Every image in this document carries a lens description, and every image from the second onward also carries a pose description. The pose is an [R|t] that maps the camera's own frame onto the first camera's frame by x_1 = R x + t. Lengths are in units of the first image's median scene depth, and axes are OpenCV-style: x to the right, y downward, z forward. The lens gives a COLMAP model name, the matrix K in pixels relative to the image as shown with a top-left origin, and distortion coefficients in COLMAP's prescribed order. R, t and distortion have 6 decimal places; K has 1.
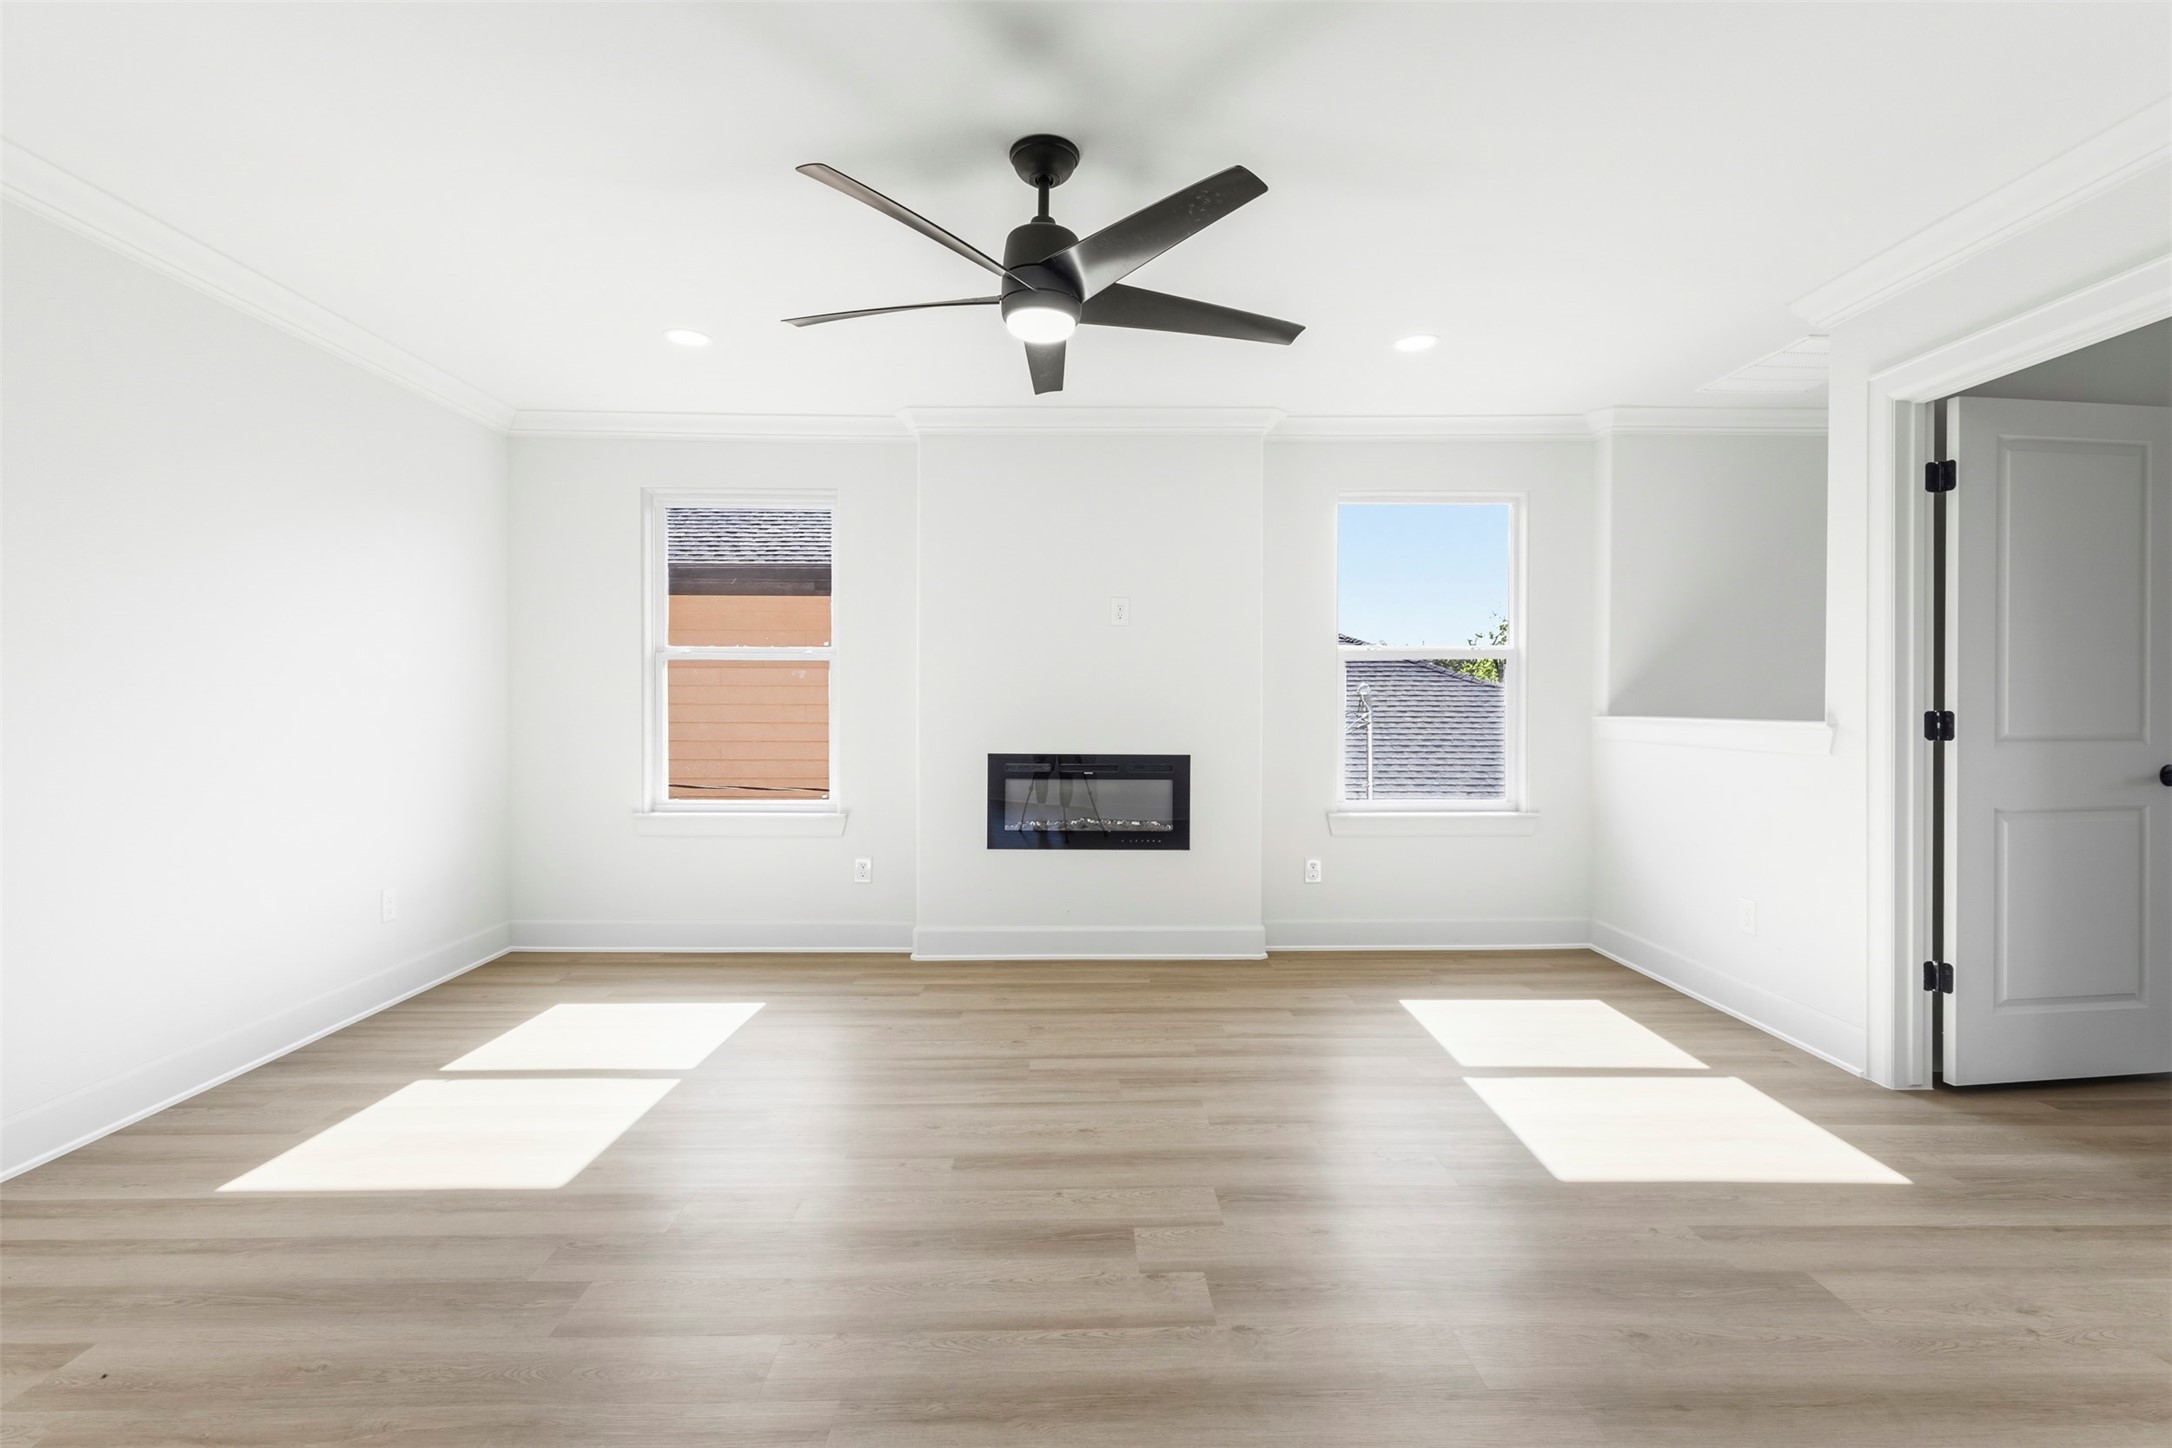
lens RADIAL K [[1009.0, 0, 1090.0], [0, 1009.0, 702.2], [0, 0, 1]] dist [-0.000221, 0.000139]
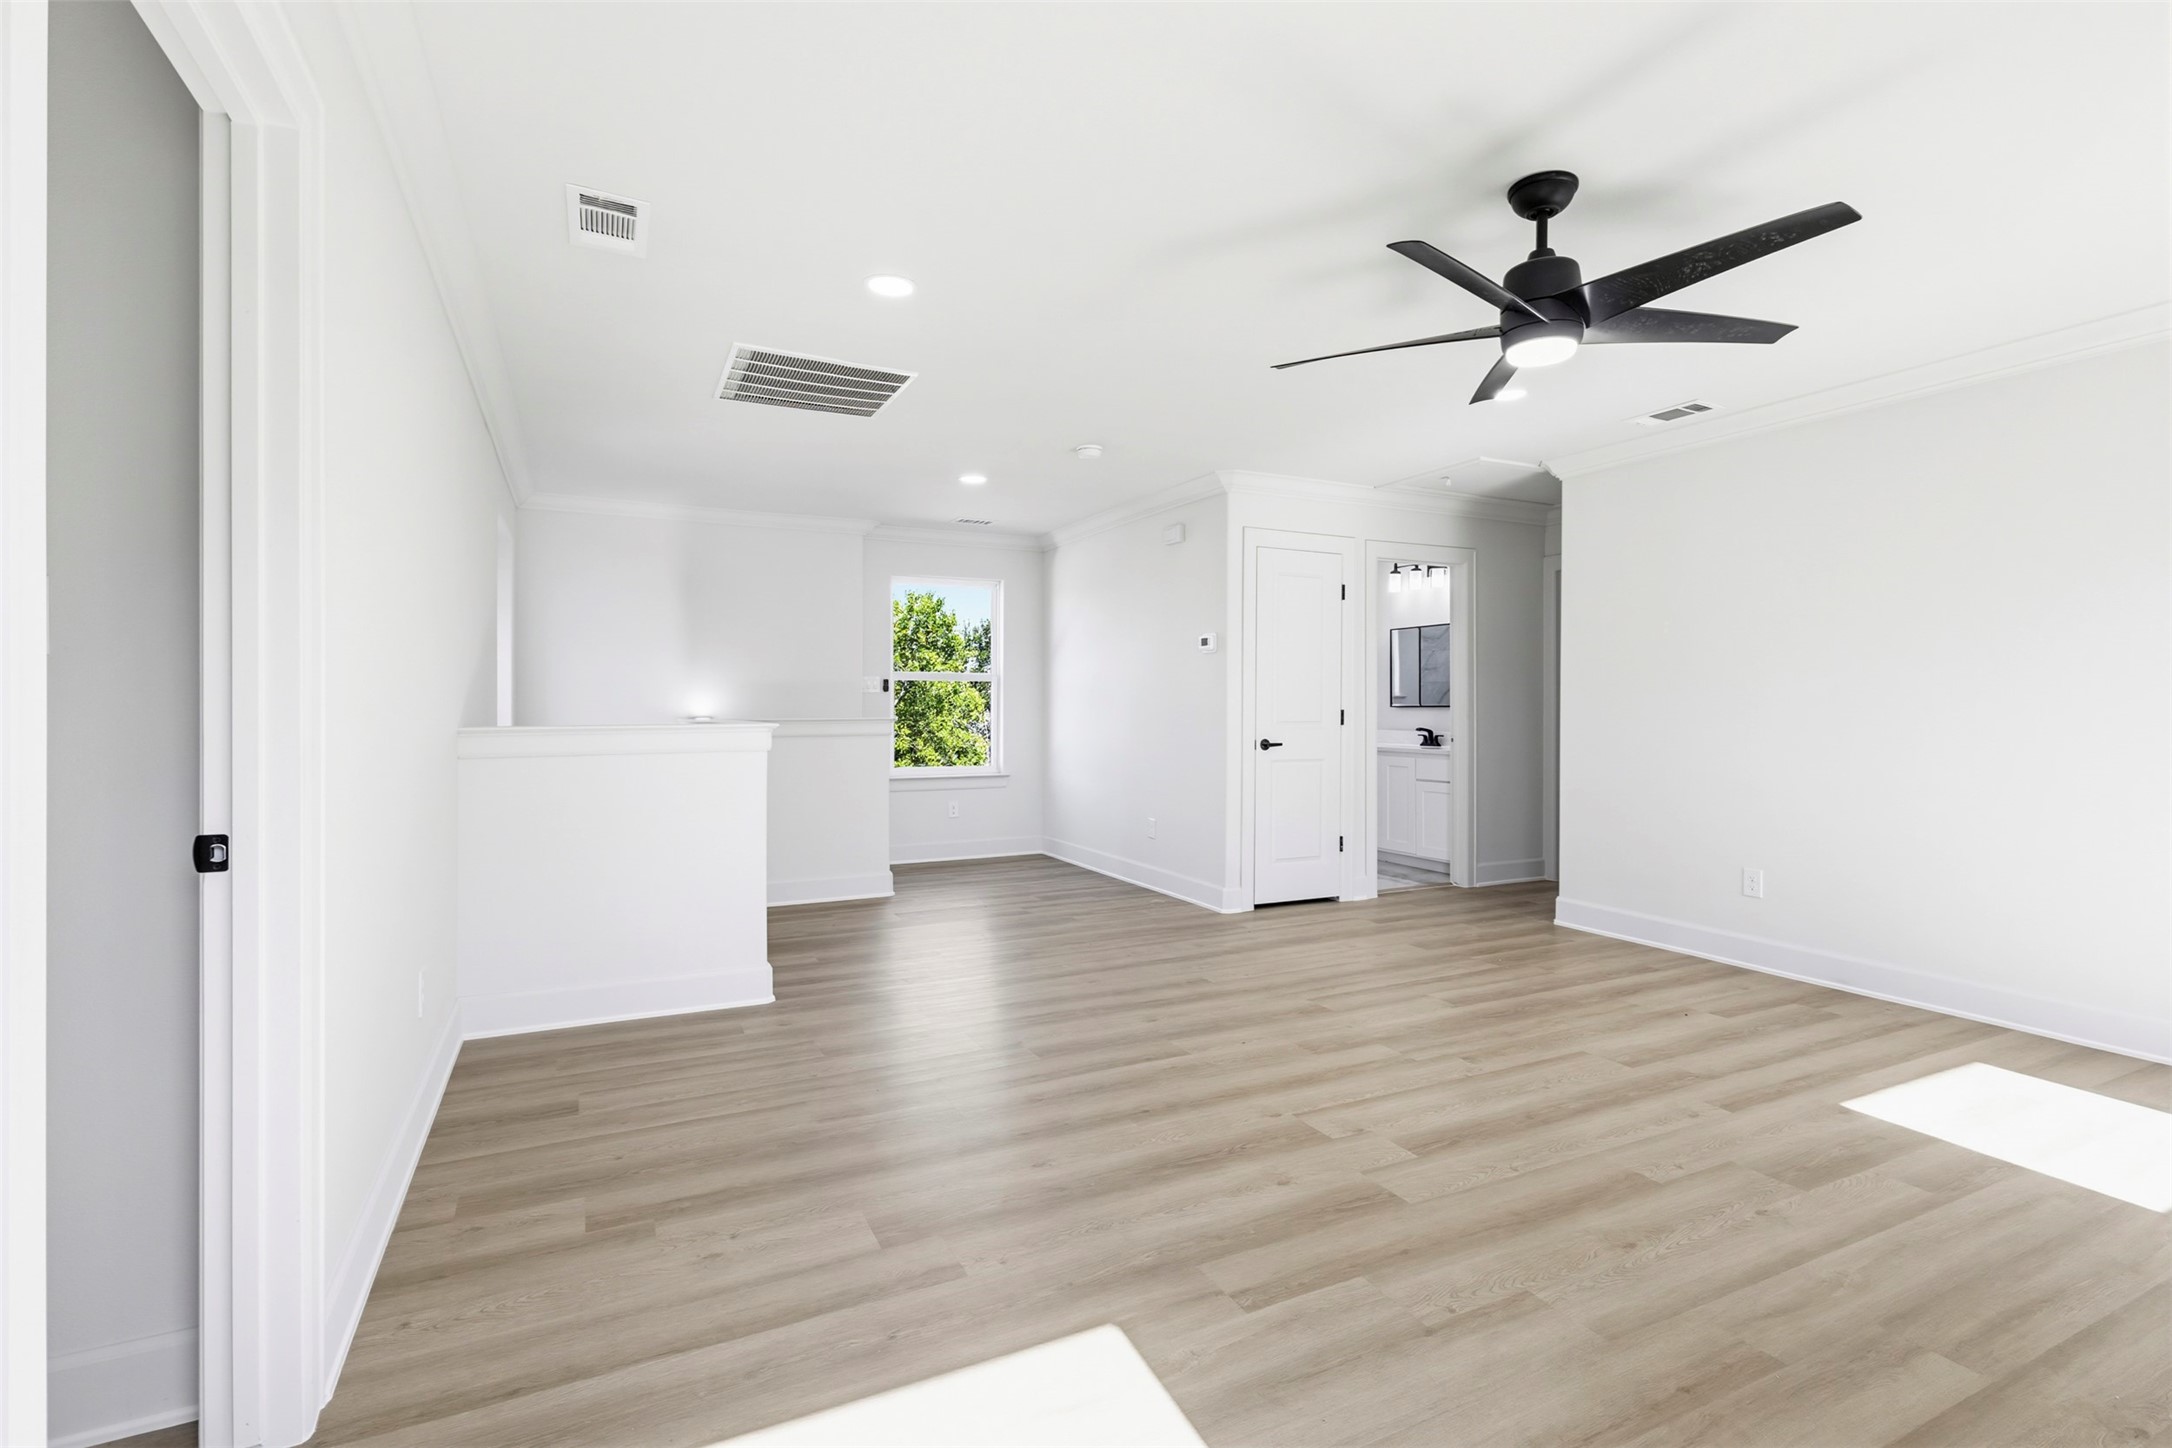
lens RADIAL K [[1009.0, 0, 1090.0], [0, 1009.0, 702.2], [0, 0, 1]] dist [-0.000221, 0.000139]
pose [[-0.902824, -0.001967, -0.430005, 0.827119], [-0.000556, 0.999994, -0.003407, -0.004462], [0.430010, -0.002837, -0.902820, 1.753250]]
